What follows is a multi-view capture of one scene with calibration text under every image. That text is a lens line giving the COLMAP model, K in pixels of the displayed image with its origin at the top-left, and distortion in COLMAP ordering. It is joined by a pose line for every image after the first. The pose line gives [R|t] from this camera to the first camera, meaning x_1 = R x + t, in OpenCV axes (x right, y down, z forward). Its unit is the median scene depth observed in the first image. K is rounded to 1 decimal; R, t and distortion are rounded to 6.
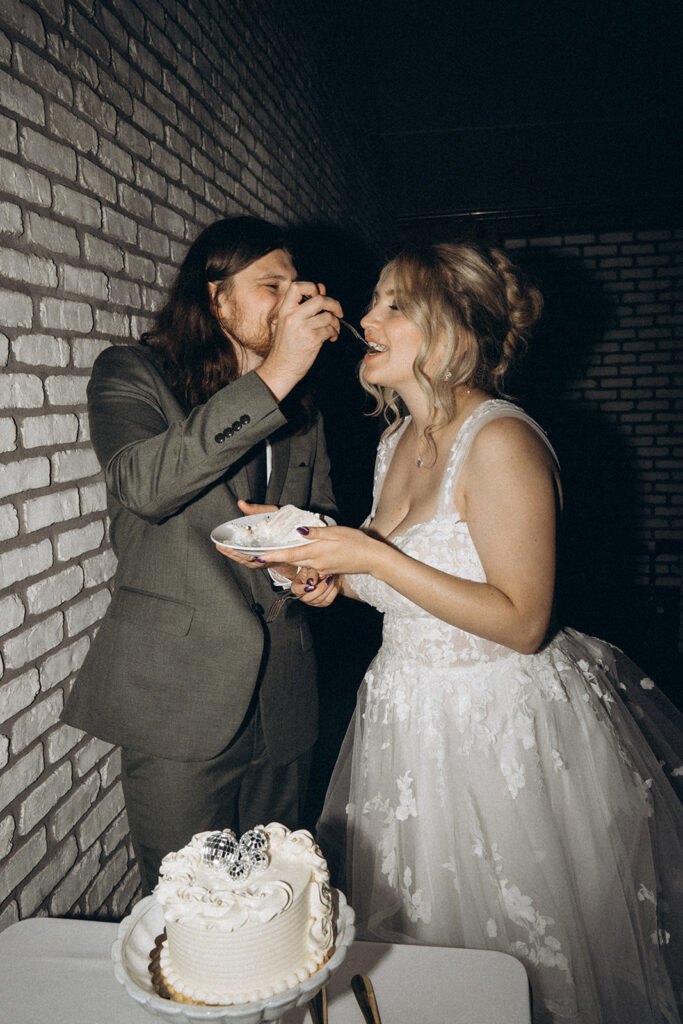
lens RADIAL K [[865.5, 0, 339.5], [0, 865.5, 487.2], [0, 0, 1]] dist [-0.006179, 0.000636]
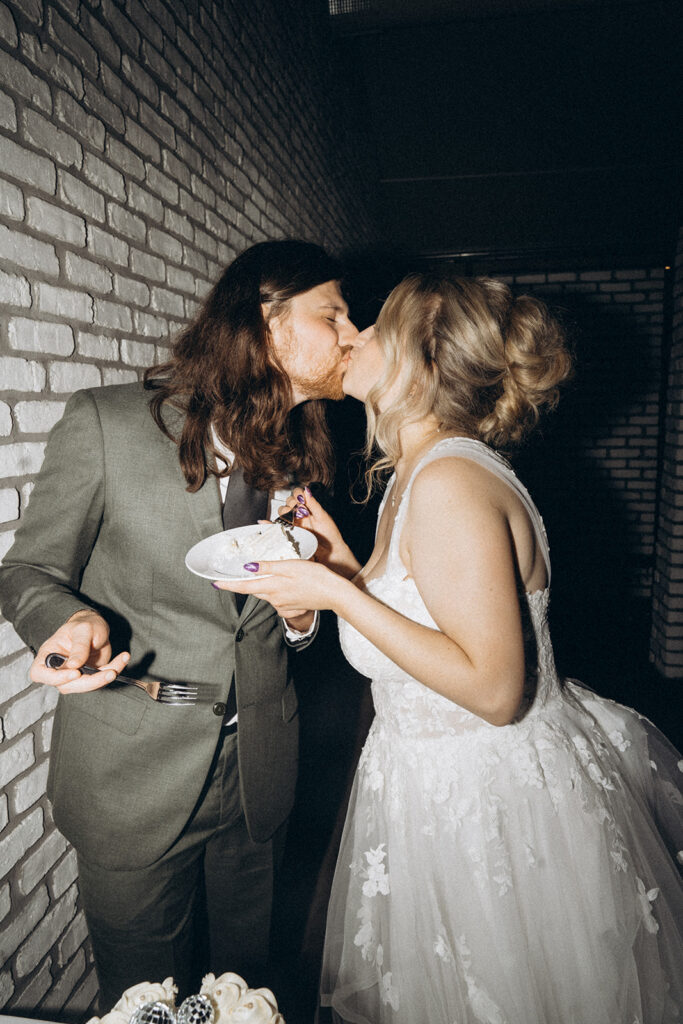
lens RADIAL K [[793.0, 0, 341.5], [0, 793.0, 512.0], [0, 0, 1]] dist [0.000372, 0.003626]
pose [[0.999896, 0.013671, 0.004645, 0.008626], [-0.013727, 0.999830, 0.012302, -0.020258], [-0.004476, -0.012364, 0.999914, 0.114718]]
